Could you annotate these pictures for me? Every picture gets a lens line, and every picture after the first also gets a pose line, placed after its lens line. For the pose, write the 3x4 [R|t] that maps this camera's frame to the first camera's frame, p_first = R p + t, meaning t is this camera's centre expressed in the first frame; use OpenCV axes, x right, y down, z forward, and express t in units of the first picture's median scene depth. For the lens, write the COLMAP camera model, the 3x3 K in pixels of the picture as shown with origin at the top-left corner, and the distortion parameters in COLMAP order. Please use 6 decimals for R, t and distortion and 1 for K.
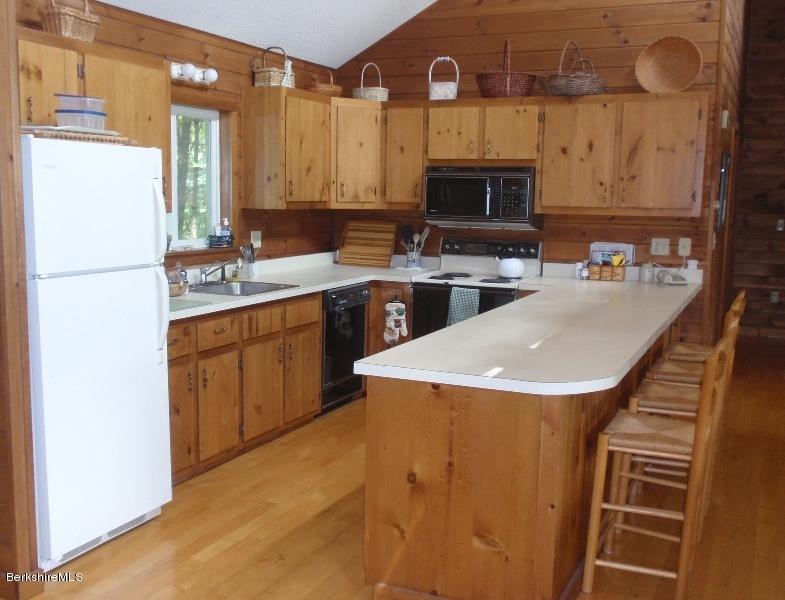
lens RADIAL K [[881.1, 0, 392.5], [0, 881.1, 328.2], [0, 0, 1]] dist [-0.000852, -0.011156]
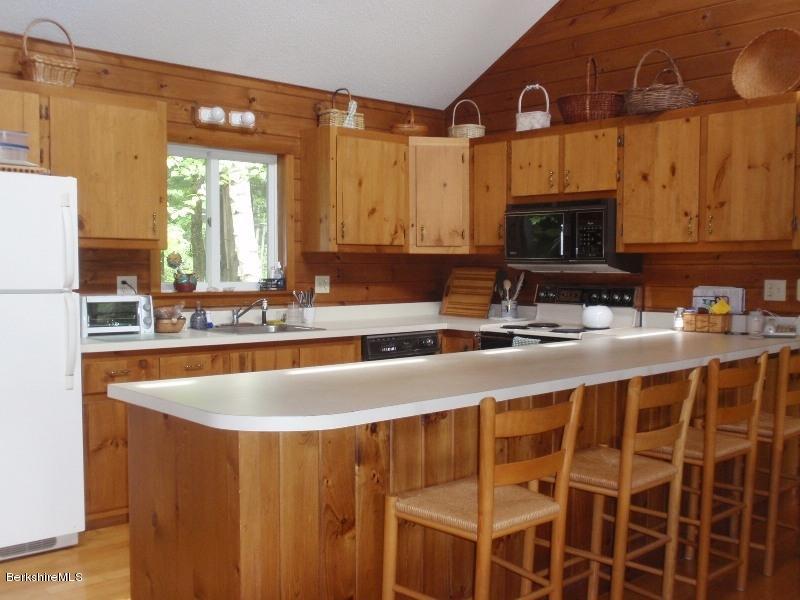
lens RADIAL K [[882.4, 0, 401.5], [0, 882.4, 336.2], [0, 0, 1]] dist [-0.016738, 0.046992]
pose [[0.922176, 0.015918, -0.386444, 0.301377], [-0.045974, 0.996580, -0.068659, 0.018808], [0.384030, 0.081082, 0.919754, 0.141264]]
